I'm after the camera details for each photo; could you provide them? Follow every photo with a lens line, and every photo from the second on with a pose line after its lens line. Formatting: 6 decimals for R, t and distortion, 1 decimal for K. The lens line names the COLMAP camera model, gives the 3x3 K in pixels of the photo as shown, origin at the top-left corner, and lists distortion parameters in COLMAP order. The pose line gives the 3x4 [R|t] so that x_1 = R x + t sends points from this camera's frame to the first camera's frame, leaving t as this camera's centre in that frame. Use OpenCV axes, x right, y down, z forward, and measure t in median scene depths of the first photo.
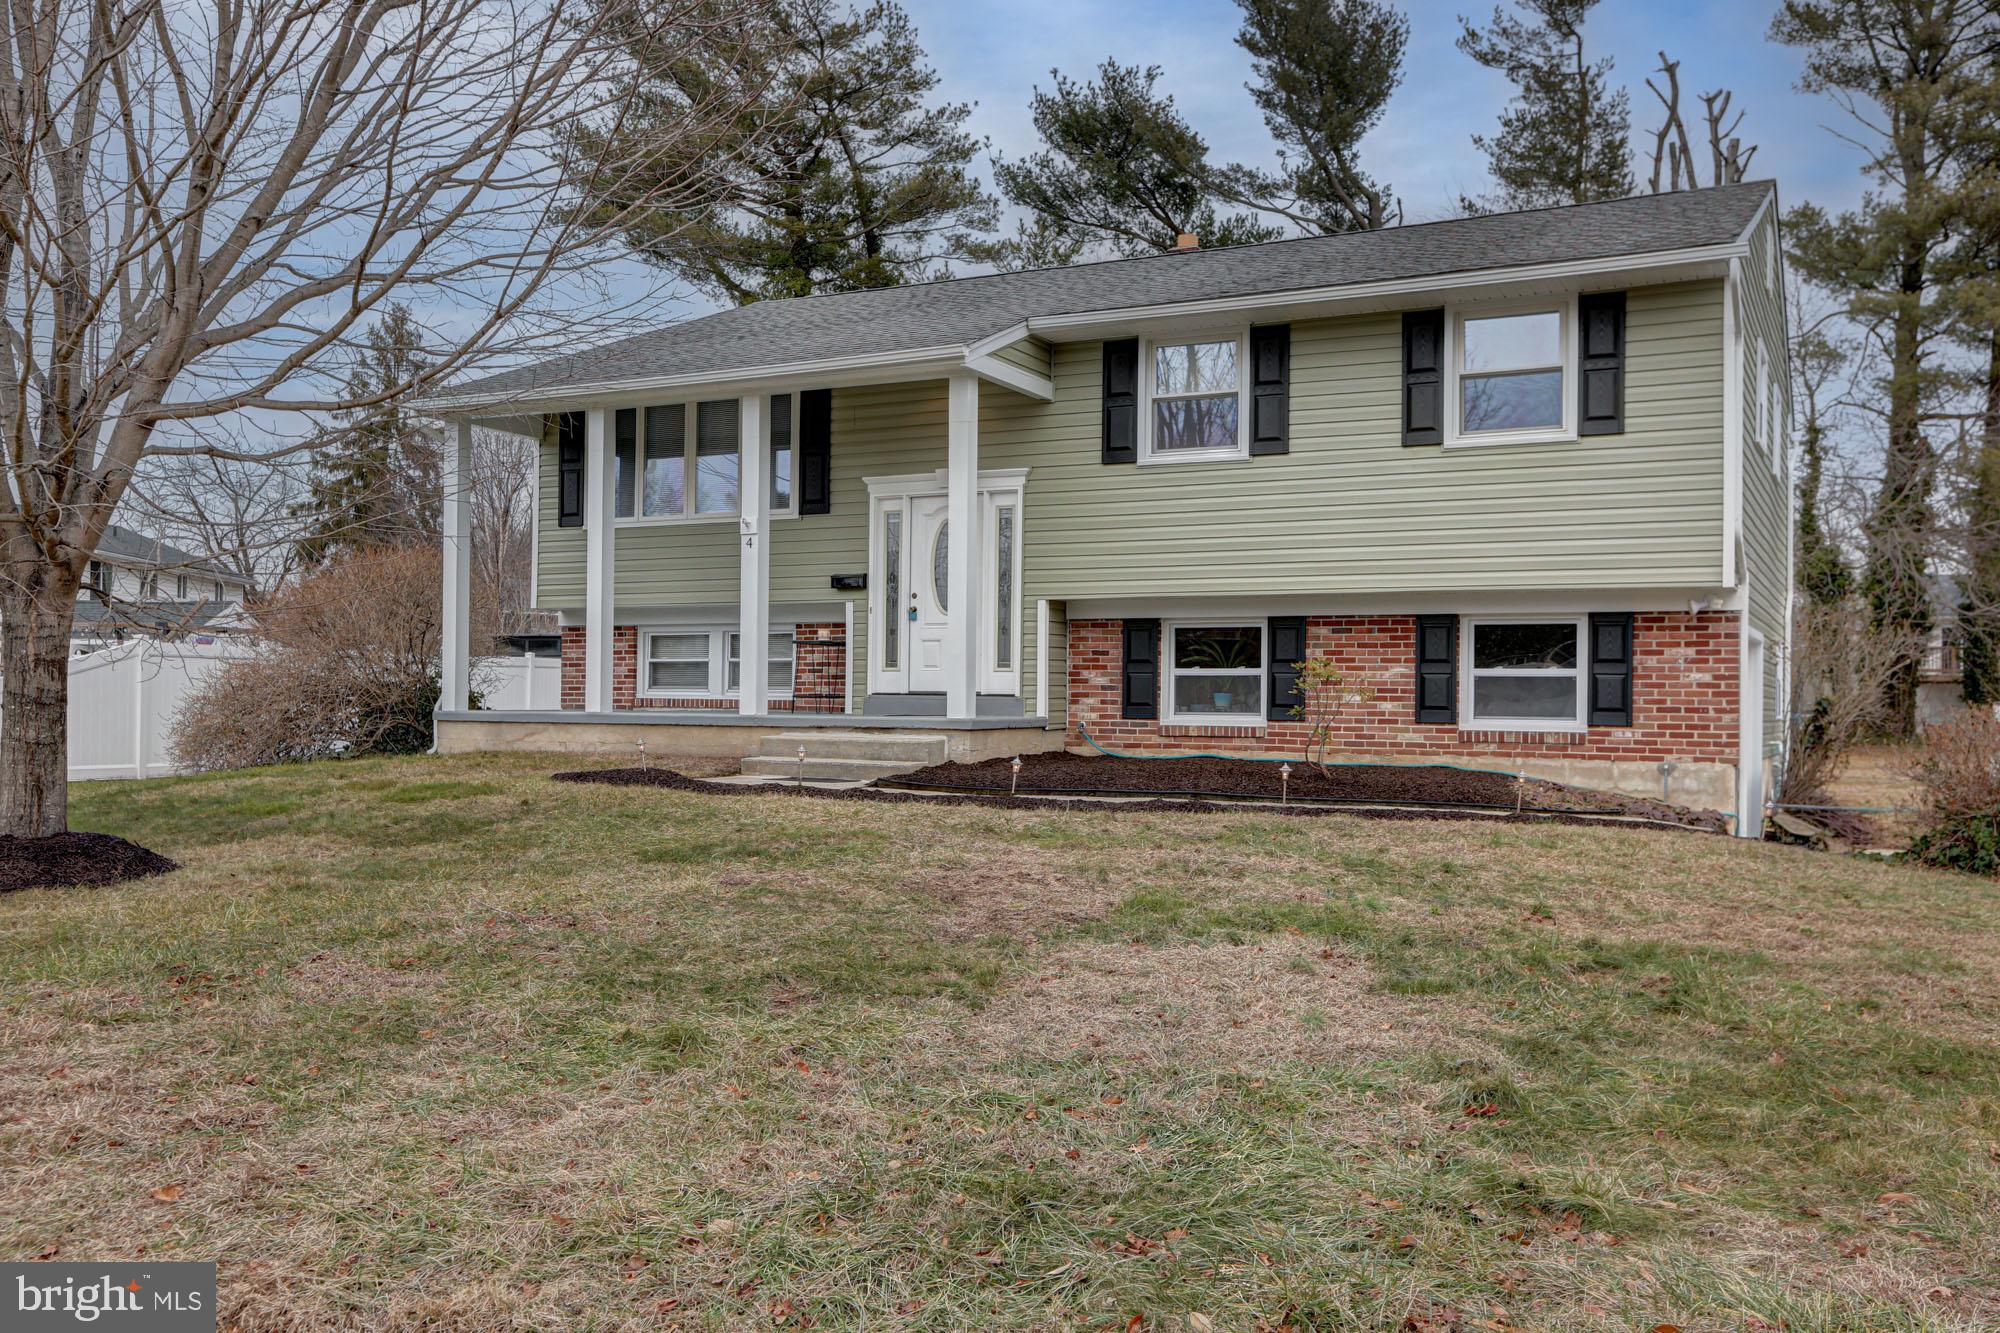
lens RADIAL K [[1753.5, 0, 1000.8], [0, 1753.5, 698.1], [0, 0, 1]] dist [-0.012349, -0.001575]
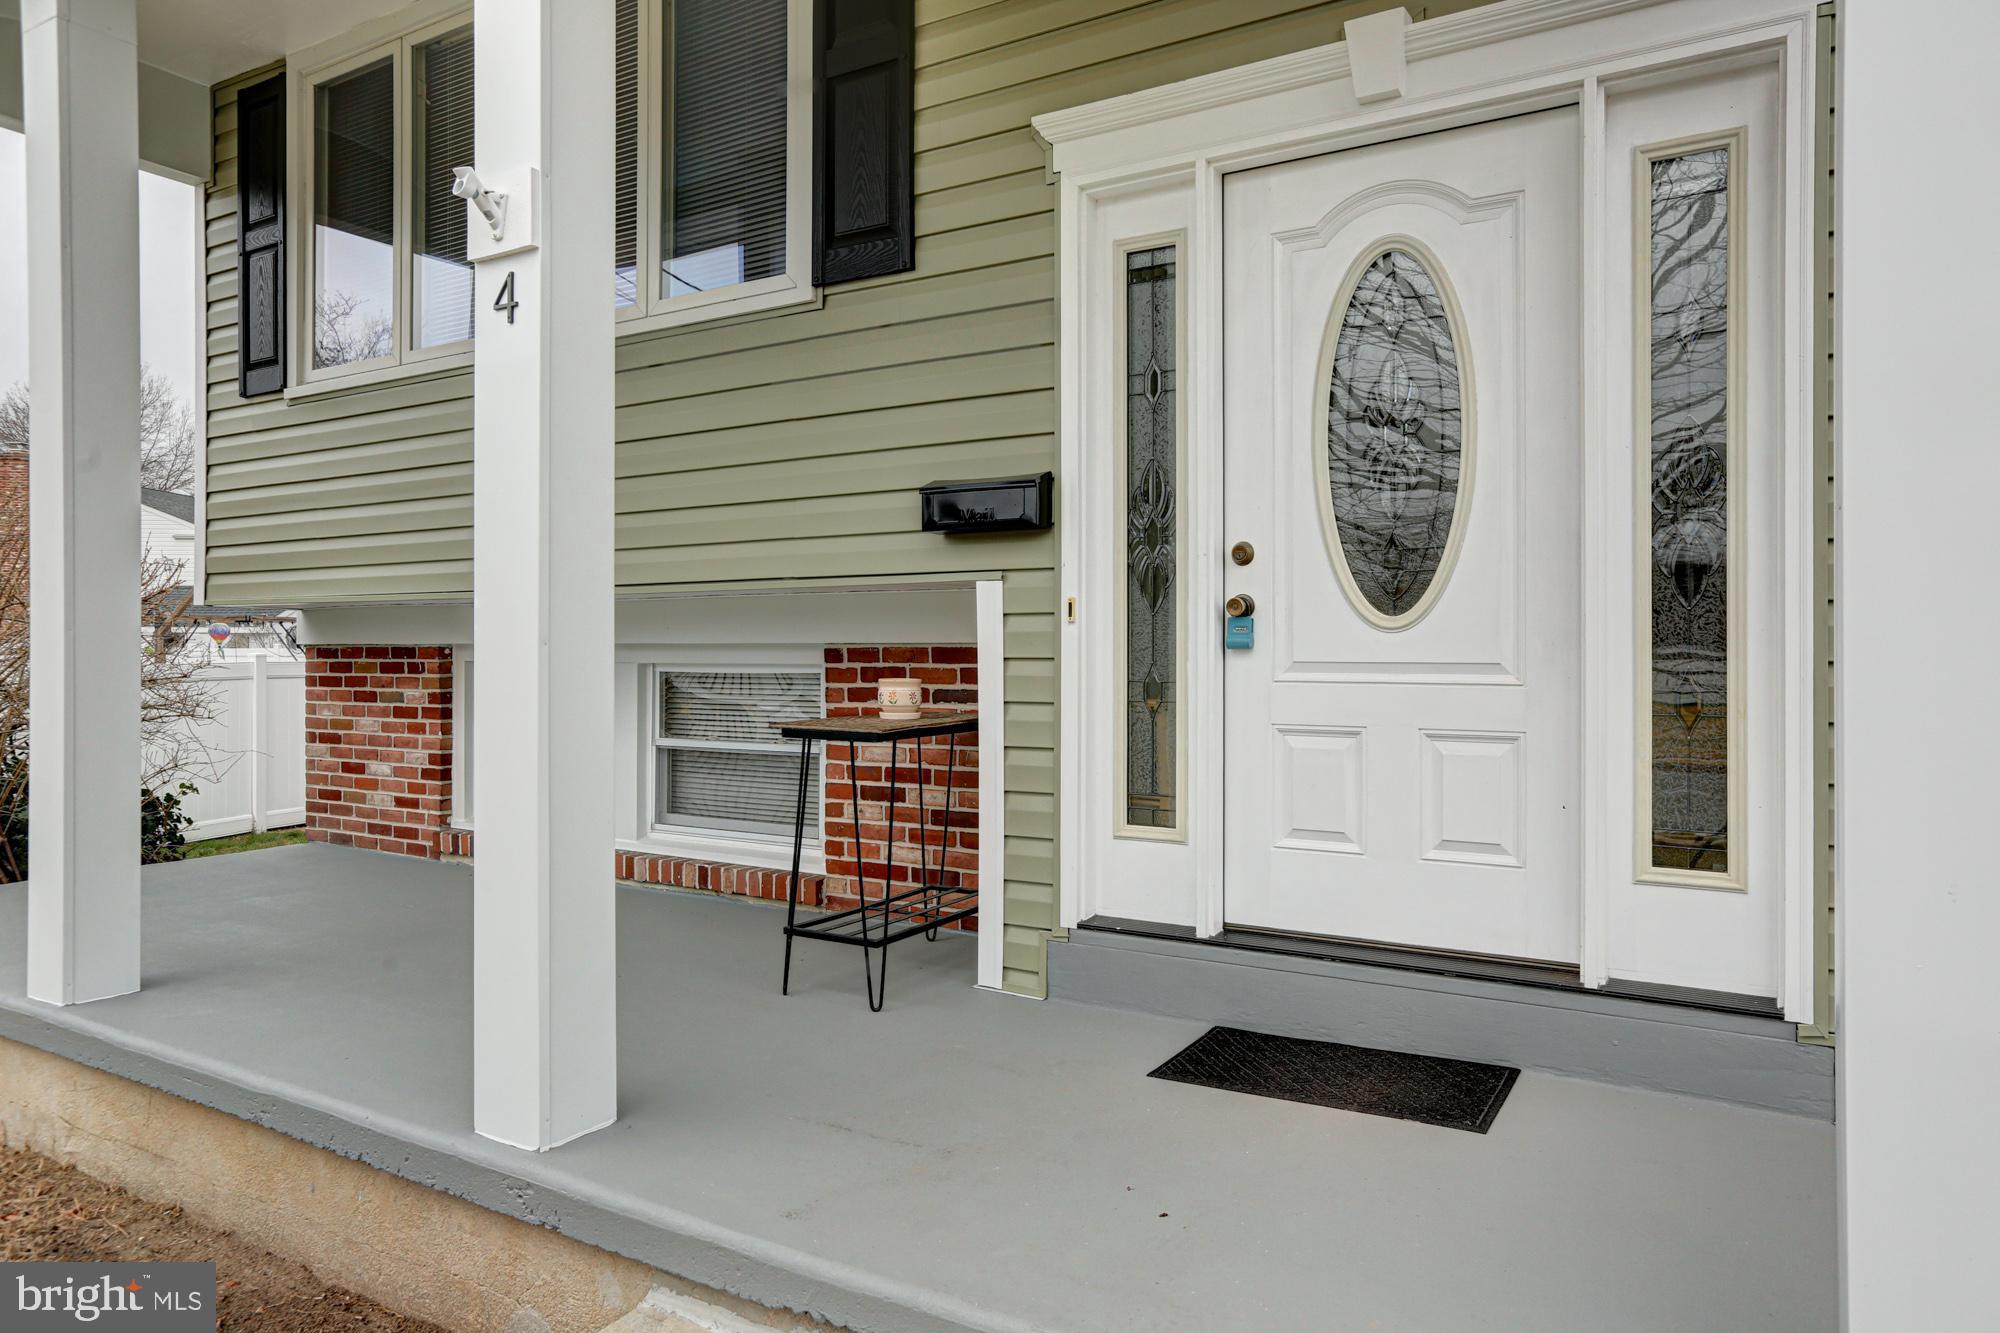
lens RADIAL K [[1273.0, 0, 995.2], [0, 1273.0, 646.5], [0, 0, 1]] dist [-0.003233, -0.000381]
pose [[0.997596, -0.008894, -0.068730, -0.071890], [0.008824, 0.999960, -0.001331, -0.044281], [0.068739, 0.000722, 0.997634, 0.802794]]
